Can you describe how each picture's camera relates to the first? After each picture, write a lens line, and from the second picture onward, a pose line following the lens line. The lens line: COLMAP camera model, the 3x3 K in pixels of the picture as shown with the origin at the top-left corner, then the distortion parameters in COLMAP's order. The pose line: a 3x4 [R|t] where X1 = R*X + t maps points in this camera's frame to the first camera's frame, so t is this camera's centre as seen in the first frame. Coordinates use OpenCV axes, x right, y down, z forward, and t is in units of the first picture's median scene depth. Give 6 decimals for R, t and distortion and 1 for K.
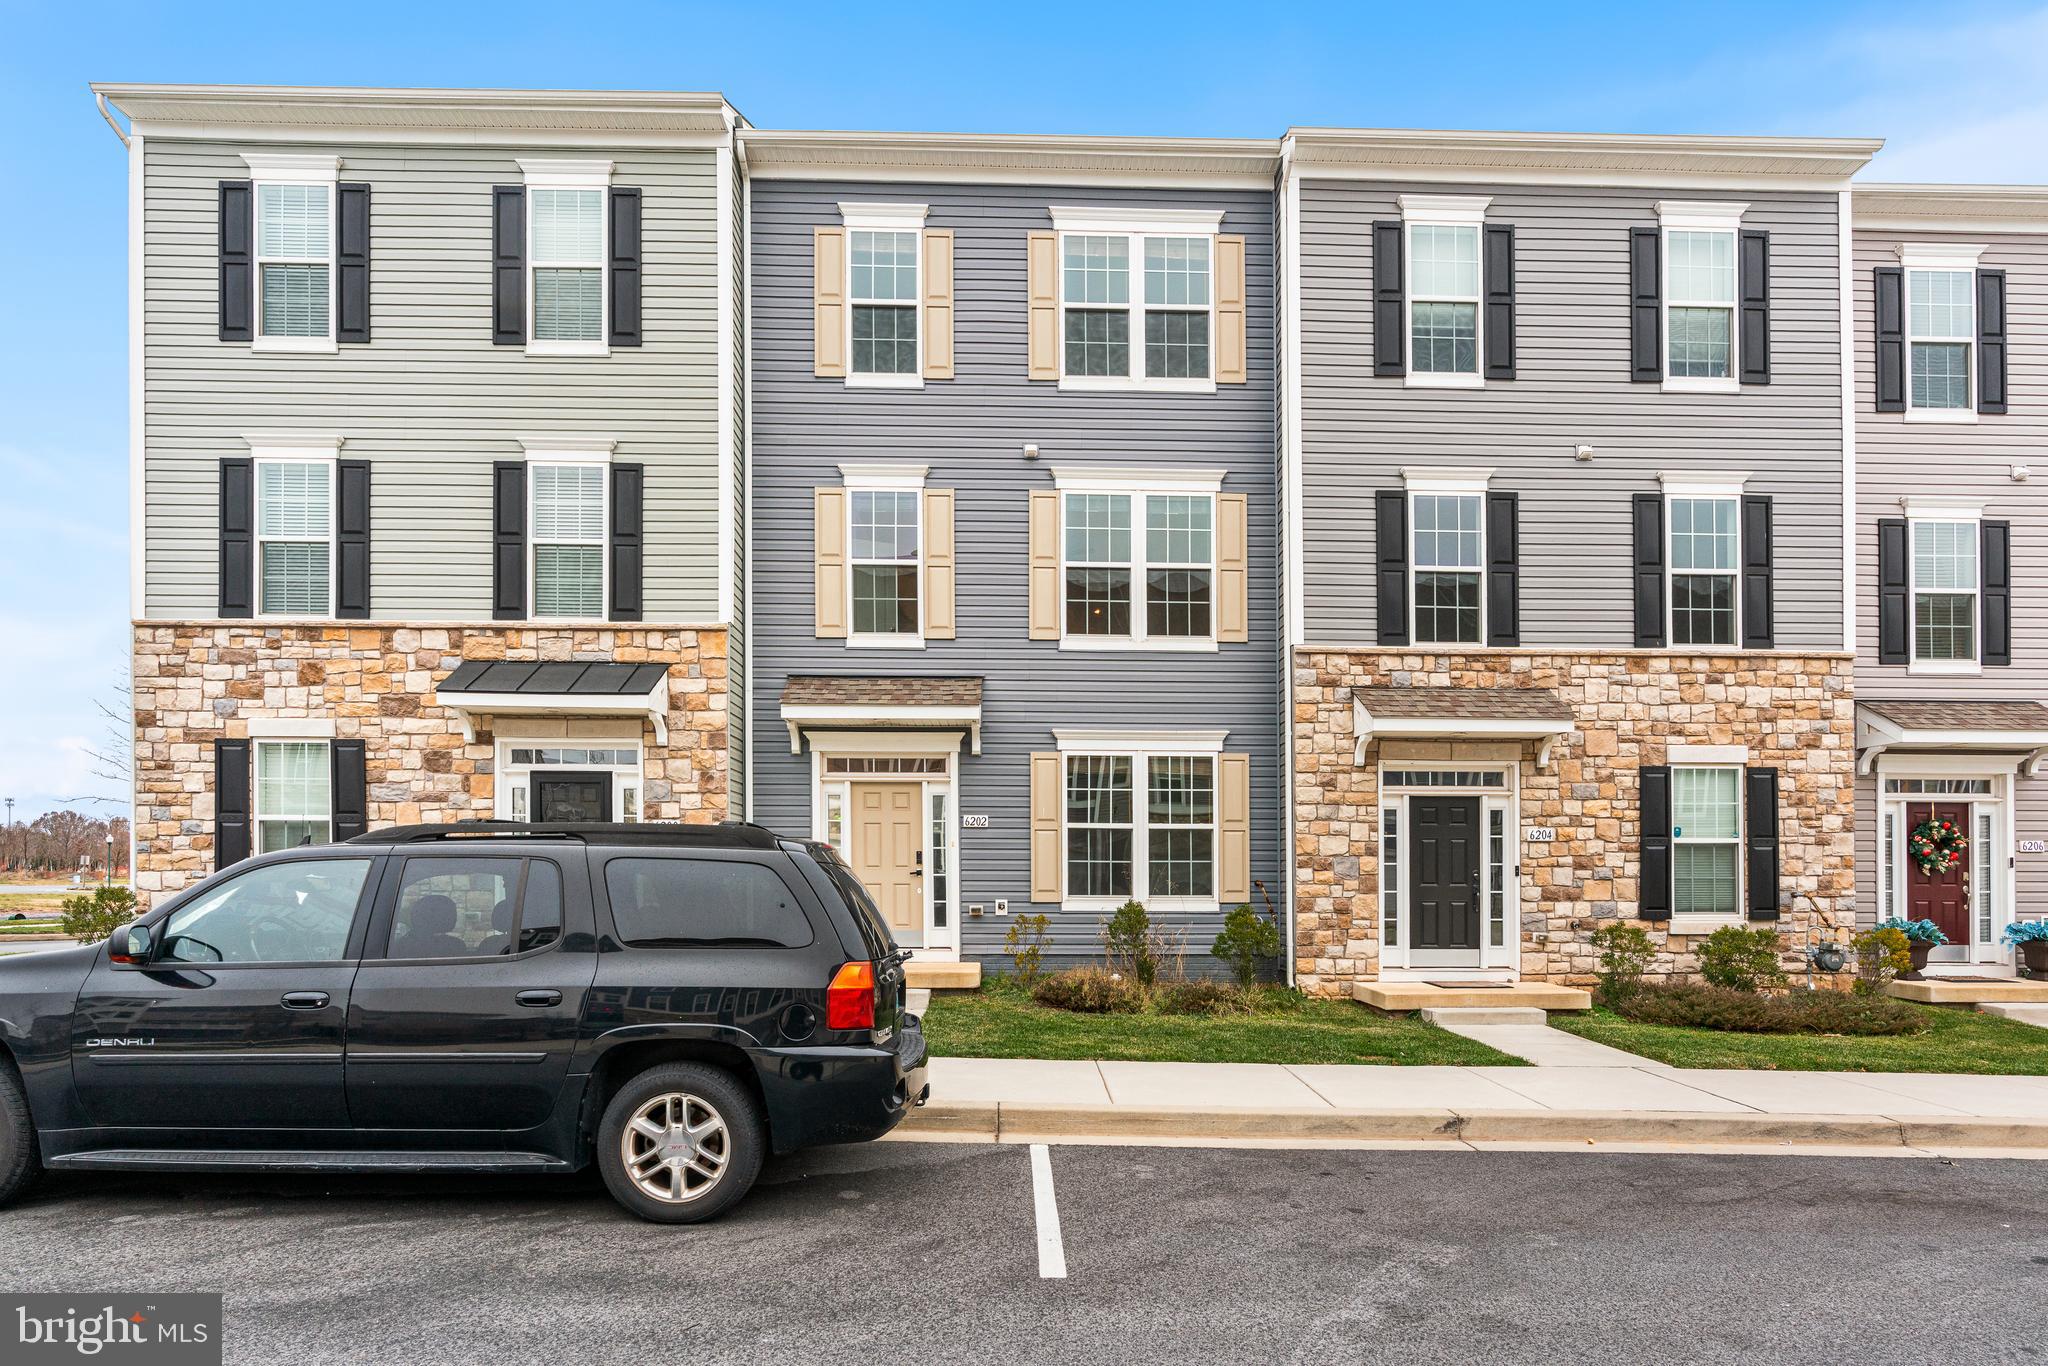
lens RADIAL K [[979.0, 0, 1023.6], [0, 979.0, 723.8], [0, 0, 1]] dist [-0.006351, 0.000950]
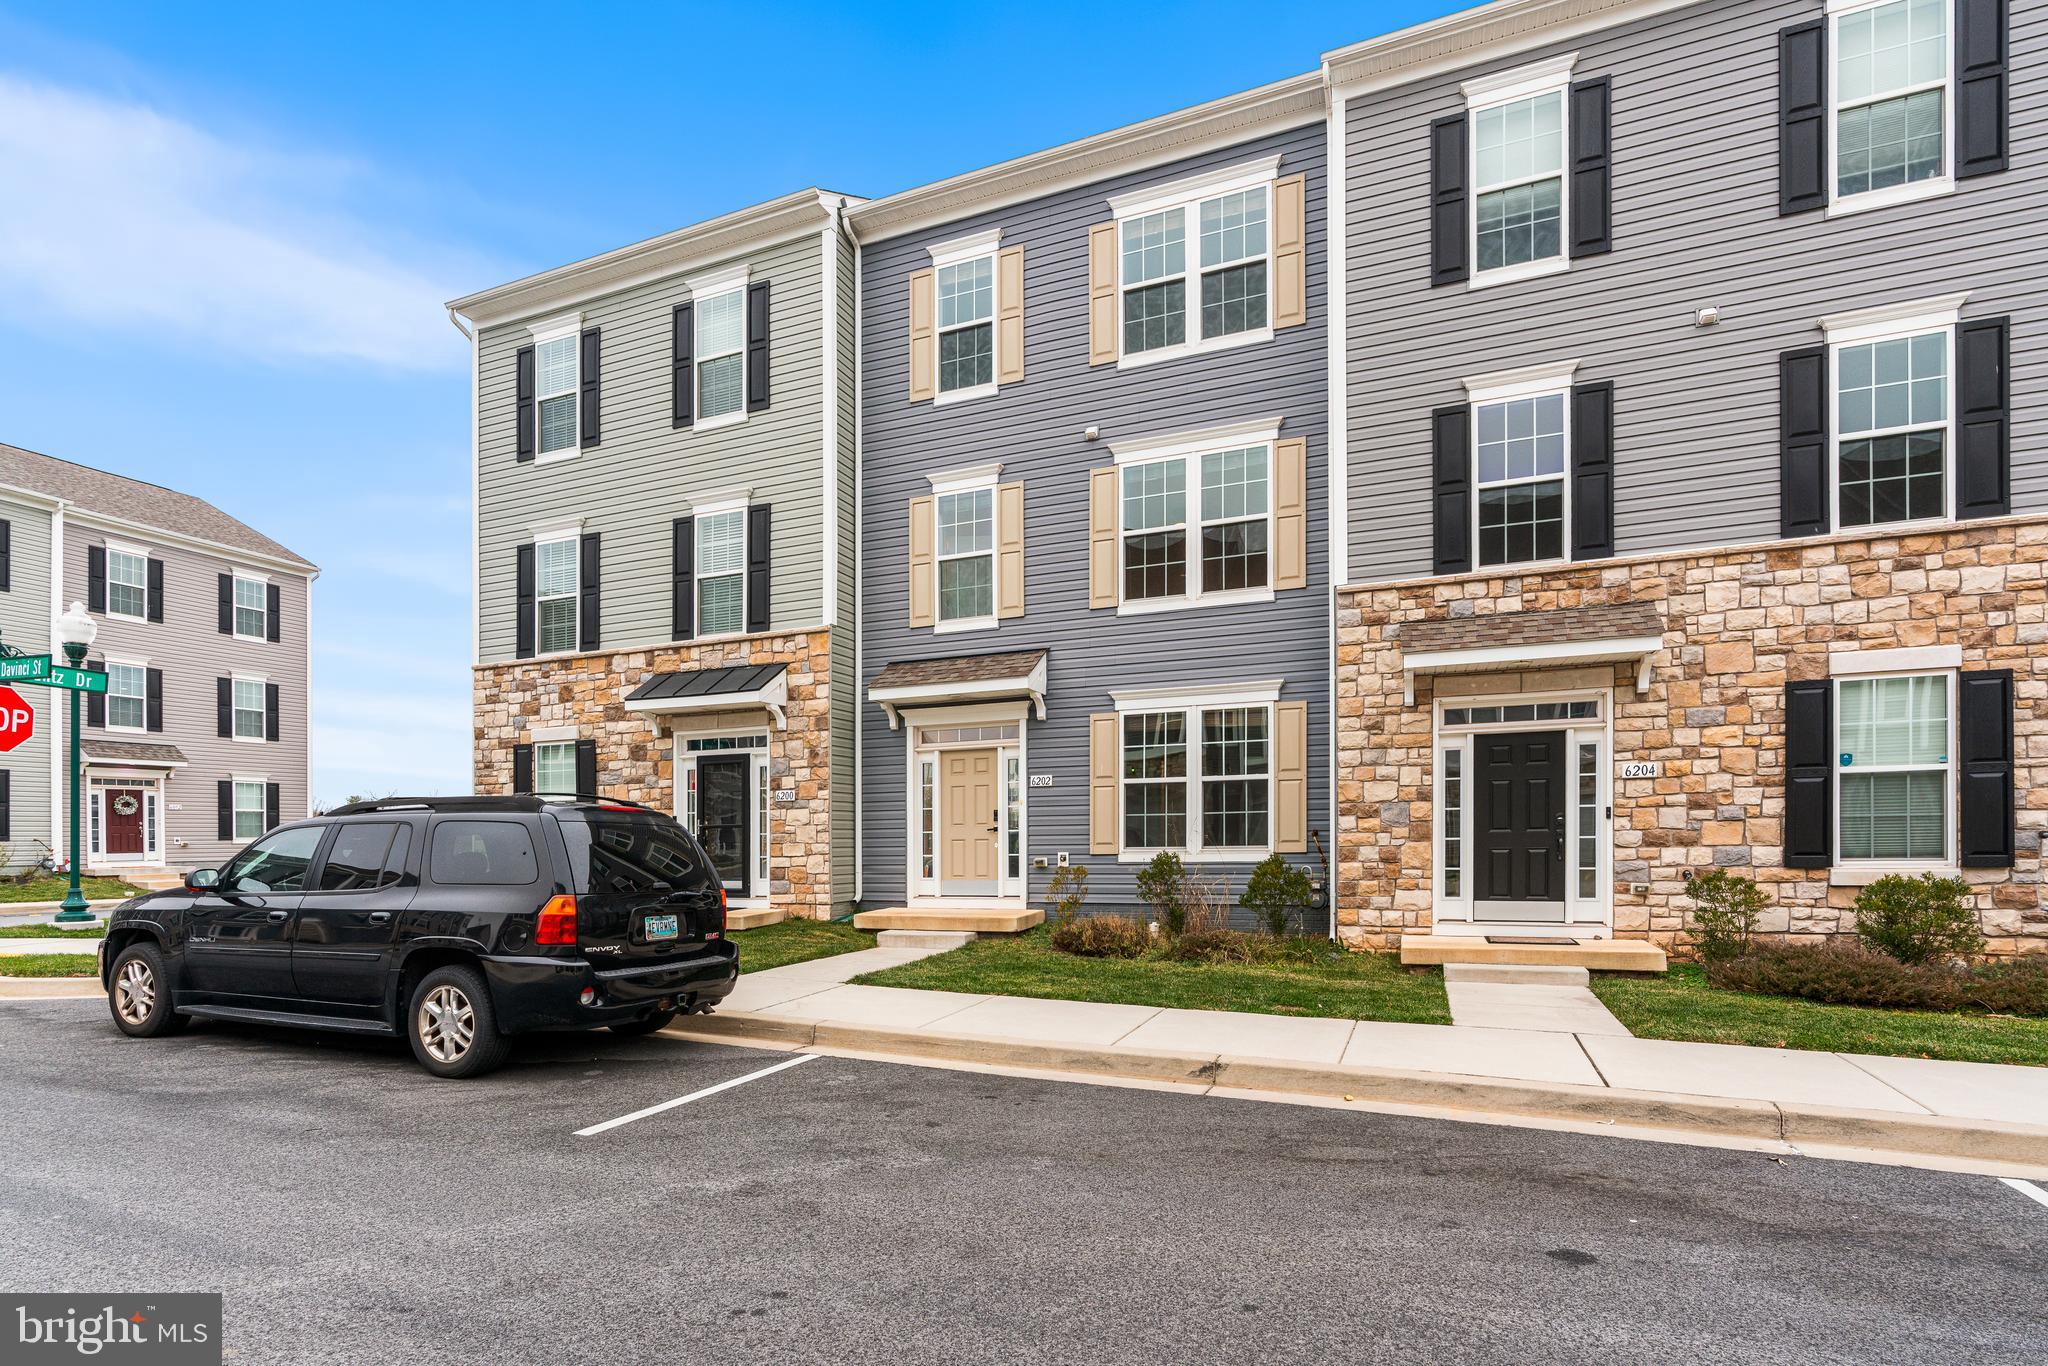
lens RADIAL K [[937.6, 0, 1024.0], [0, 937.6, 683.0], [0, 0, 1]] dist [-0.004133, 0.000679]
pose [[0.921356, -0.080229, -0.380350, 0.341101], [0.077528, 0.996738, -0.022443, 0.012292], [0.380909, -0.008810, 0.924570, 0.023850]]
